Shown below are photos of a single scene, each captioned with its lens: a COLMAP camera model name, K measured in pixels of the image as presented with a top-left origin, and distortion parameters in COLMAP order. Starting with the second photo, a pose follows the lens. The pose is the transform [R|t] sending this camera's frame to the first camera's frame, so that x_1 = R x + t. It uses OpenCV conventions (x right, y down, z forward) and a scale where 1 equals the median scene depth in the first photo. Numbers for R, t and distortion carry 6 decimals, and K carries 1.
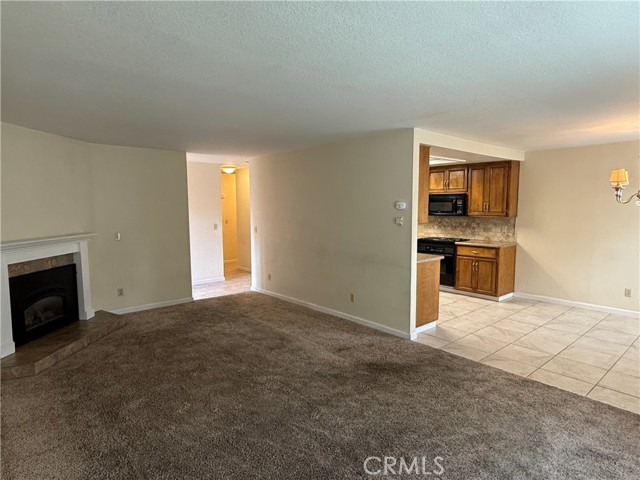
lens RADIAL K [[373.8, 0, 320.0], [0, 373.8, 240.0], [0, 0, 1]] dist [0.000903, 0.000584]
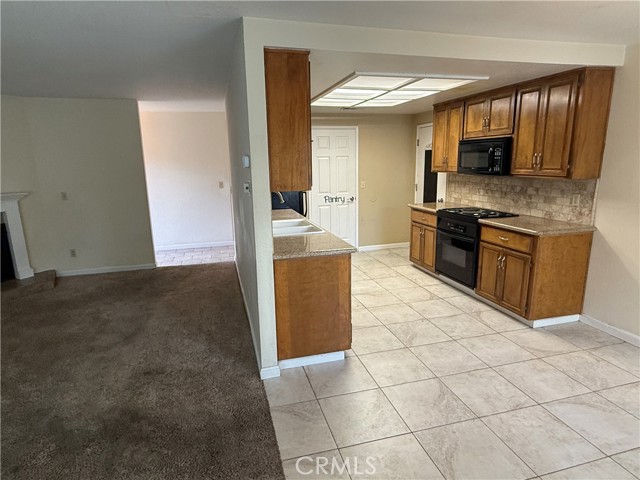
lens RADIAL K [[373.8, 0, 320.0], [0, 373.8, 240.0], [0, 0, 1]] dist [0.000903, 0.000584]
pose [[0.901755, 0.079580, -0.424859, 0.407730], [-0.026193, 0.991160, 0.130059, -0.034828], [0.431454, -0.106153, 0.895868, 0.350485]]
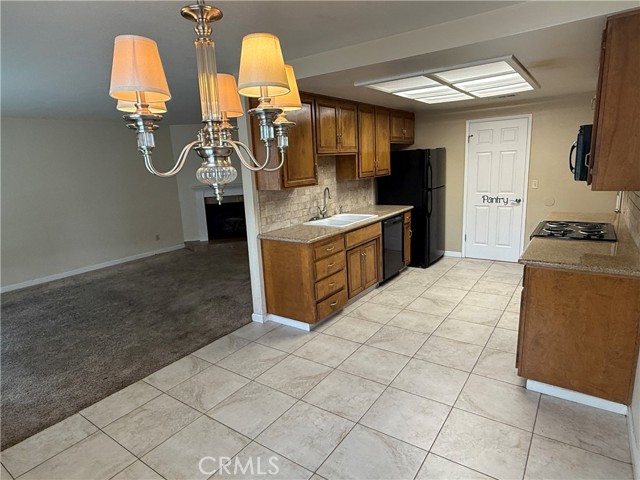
lens RADIAL K [[373.8, 0, 320.0], [0, 373.8, 240.0], [0, 0, 1]] dist [0.000903, 0.000584]
pose [[0.245197, 0.191330, -0.950406, 0.776313], [-0.041451, 0.981505, 0.186897, -0.069353], [0.968587, -0.006431, 0.248593, 0.654209]]
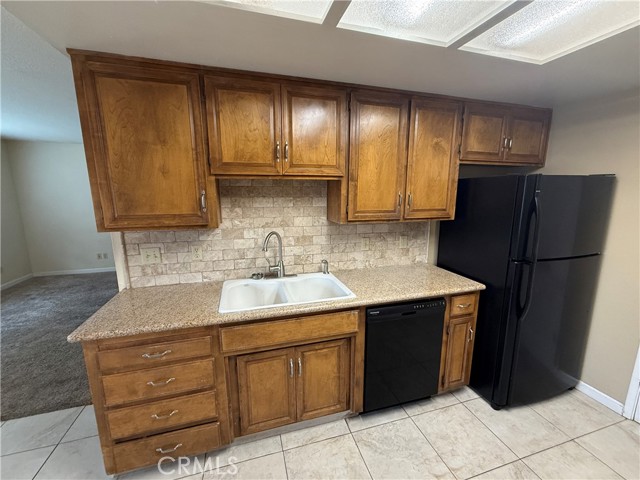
lens RADIAL K [[266.2, 0, 320.0], [0, 266.2, 240.0], [0, 0, 1]] dist [-0.000463, 0.000204]
pose [[-0.407338, 0.167260, -0.897831, 0.344896], [-0.086975, 0.971514, 0.220447, -0.098680], [0.909127, 0.167885, -0.381187, 1.012558]]
